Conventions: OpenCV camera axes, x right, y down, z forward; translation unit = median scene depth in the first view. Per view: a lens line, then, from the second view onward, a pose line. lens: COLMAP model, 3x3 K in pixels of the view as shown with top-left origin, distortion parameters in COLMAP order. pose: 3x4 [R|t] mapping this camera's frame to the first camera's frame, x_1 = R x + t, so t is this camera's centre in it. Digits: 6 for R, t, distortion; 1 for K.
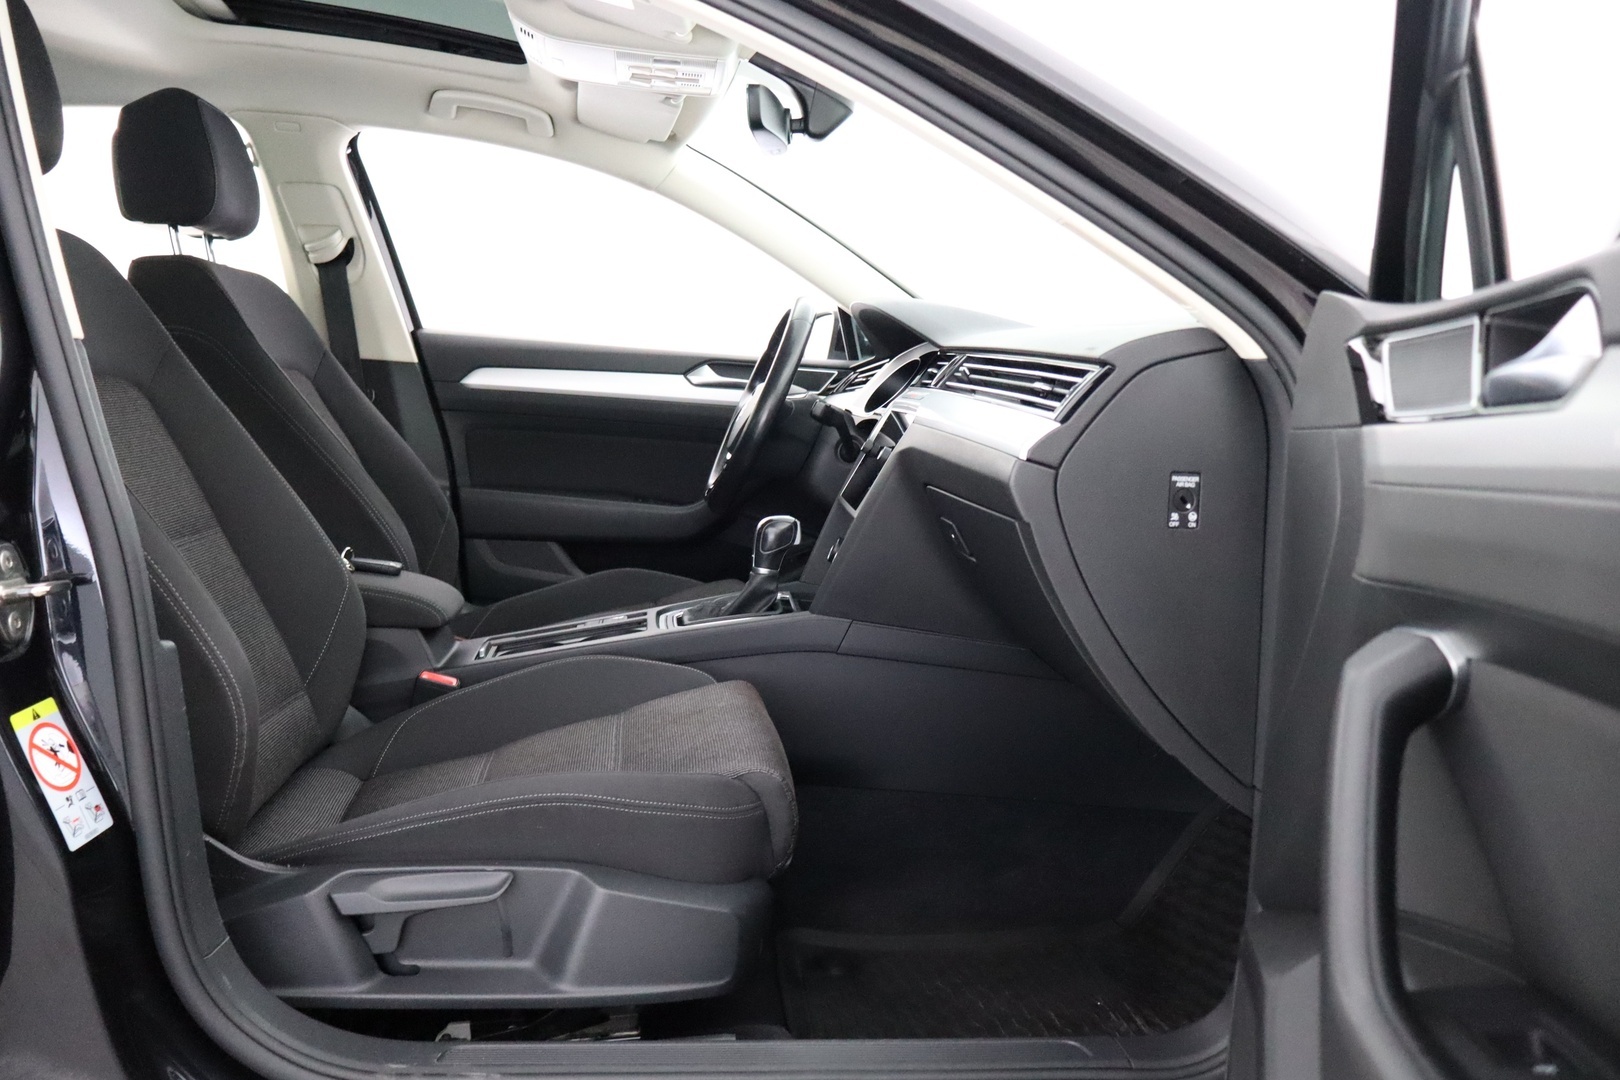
lens RADIAL K [[1370.2, 0, 810.0], [0, 1370.2, 540.0], [0, 0, 1]] dist [0.001712, 0.016420]
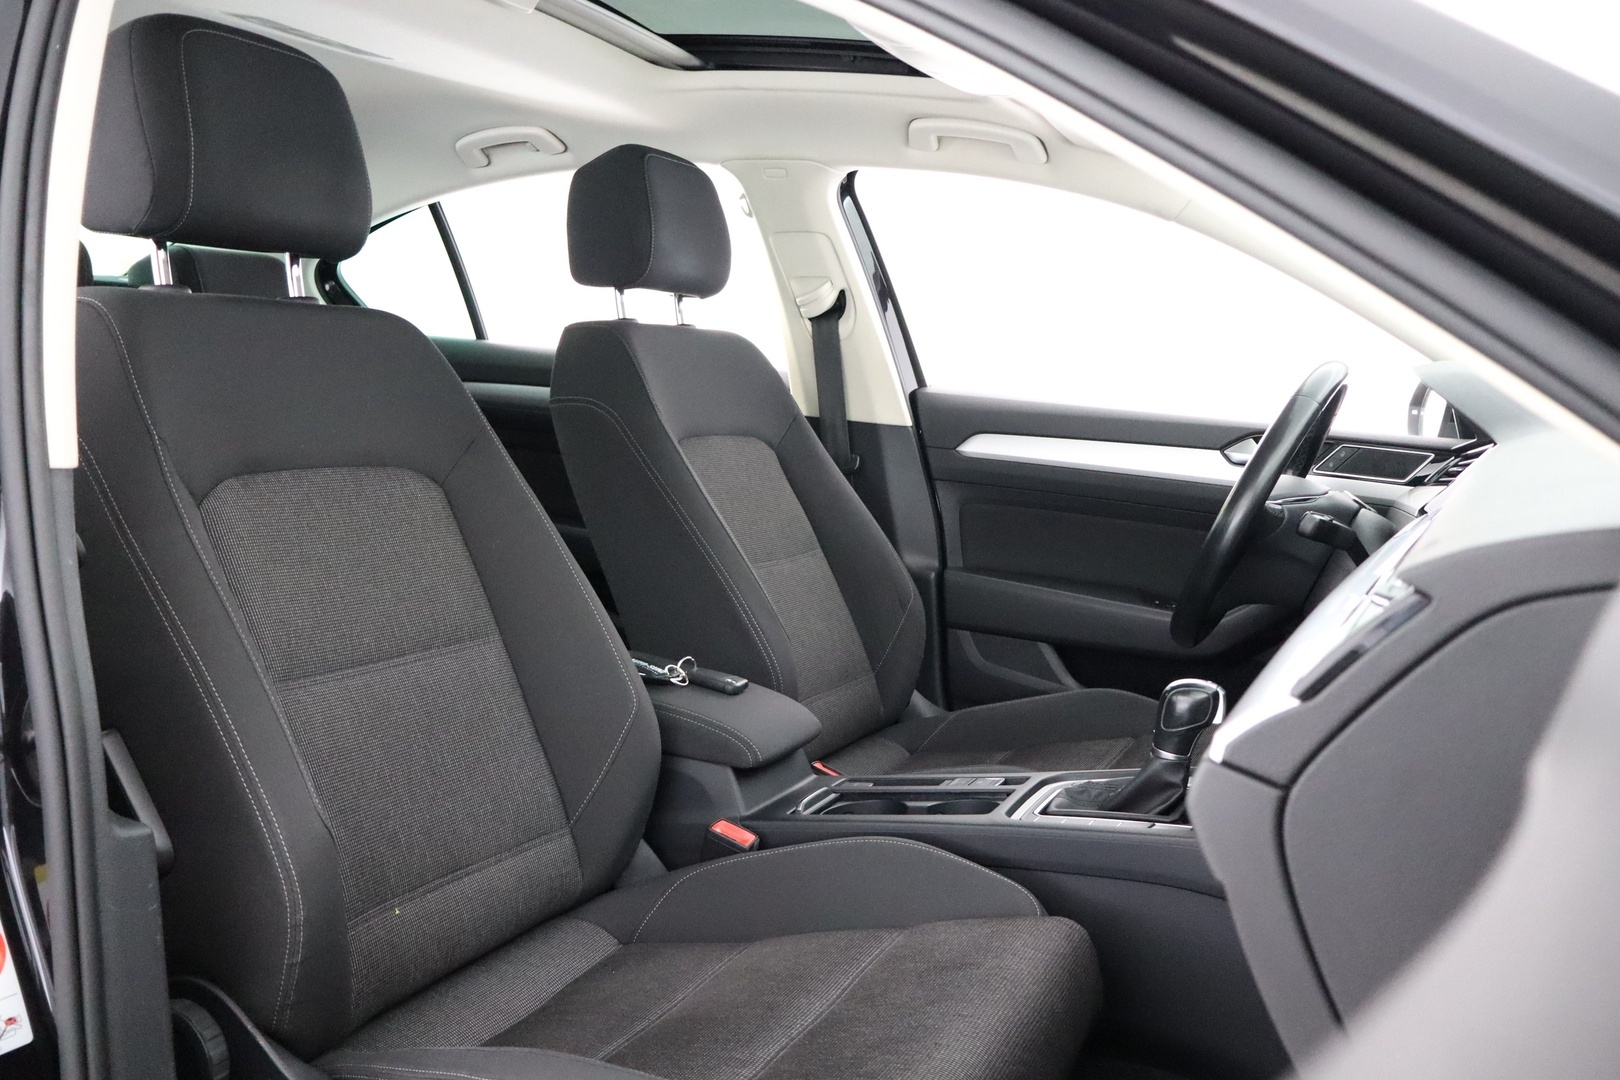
lens RADIAL K [[1370.2, 0, 810.0], [0, 1370.2, 540.0], [0, 0, 1]] dist [0.001712, 0.016420]
pose [[0.842564, 0.075052, -0.533342, 0.150831], [-0.079778, 0.996711, 0.014226, -0.069780], [0.532655, 0.030563, 0.845780, 0.238832]]
